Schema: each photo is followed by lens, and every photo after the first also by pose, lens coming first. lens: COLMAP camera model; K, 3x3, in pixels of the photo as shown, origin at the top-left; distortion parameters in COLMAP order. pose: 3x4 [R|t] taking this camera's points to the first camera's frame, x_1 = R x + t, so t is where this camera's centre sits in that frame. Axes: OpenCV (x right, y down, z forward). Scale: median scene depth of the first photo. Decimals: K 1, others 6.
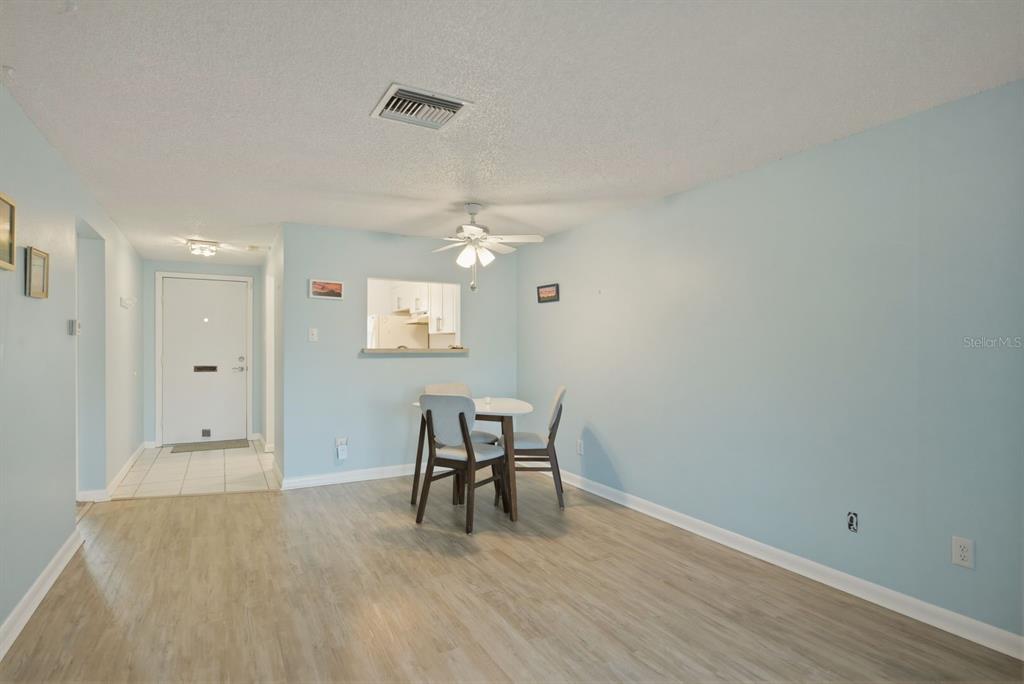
lens RADIAL K [[539.9, 0, 509.8], [0, 539.9, 343.6], [0, 0, 1]] dist [0.001335, 0.000051]
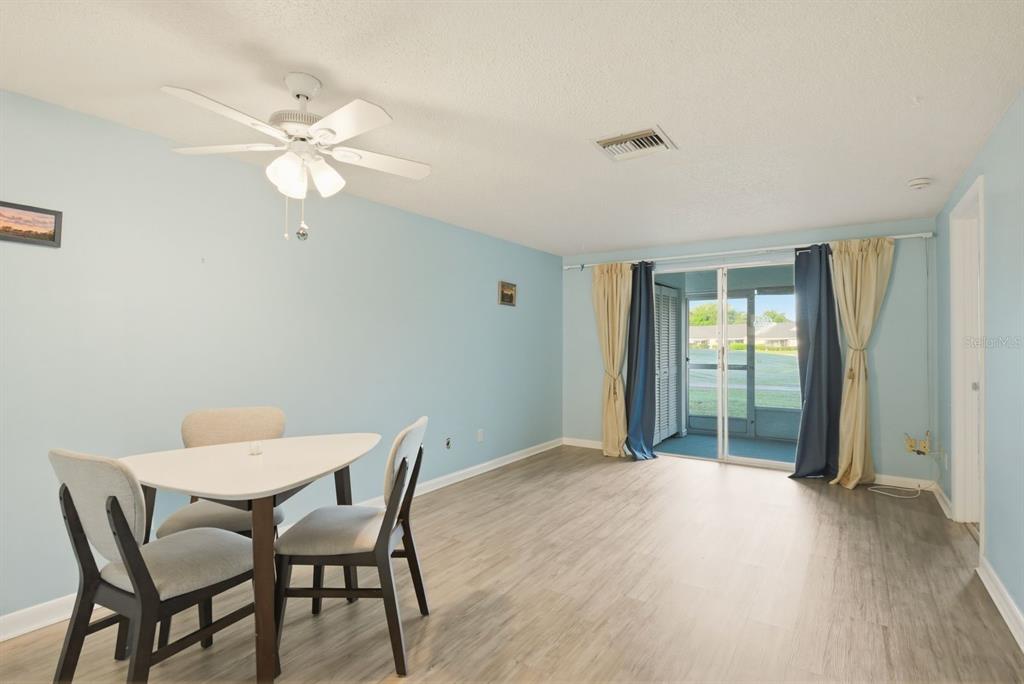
lens RADIAL K [[539.9, 0, 509.8], [0, 539.9, 343.6], [0, 0, 1]] dist [0.001335, 0.000051]
pose [[-0.487067, -0.000370, 0.873364, -0.793585], [-0.003041, 0.999995, -0.001272, 0.007853], [-0.873359, -0.003276, -0.487066, 1.355030]]
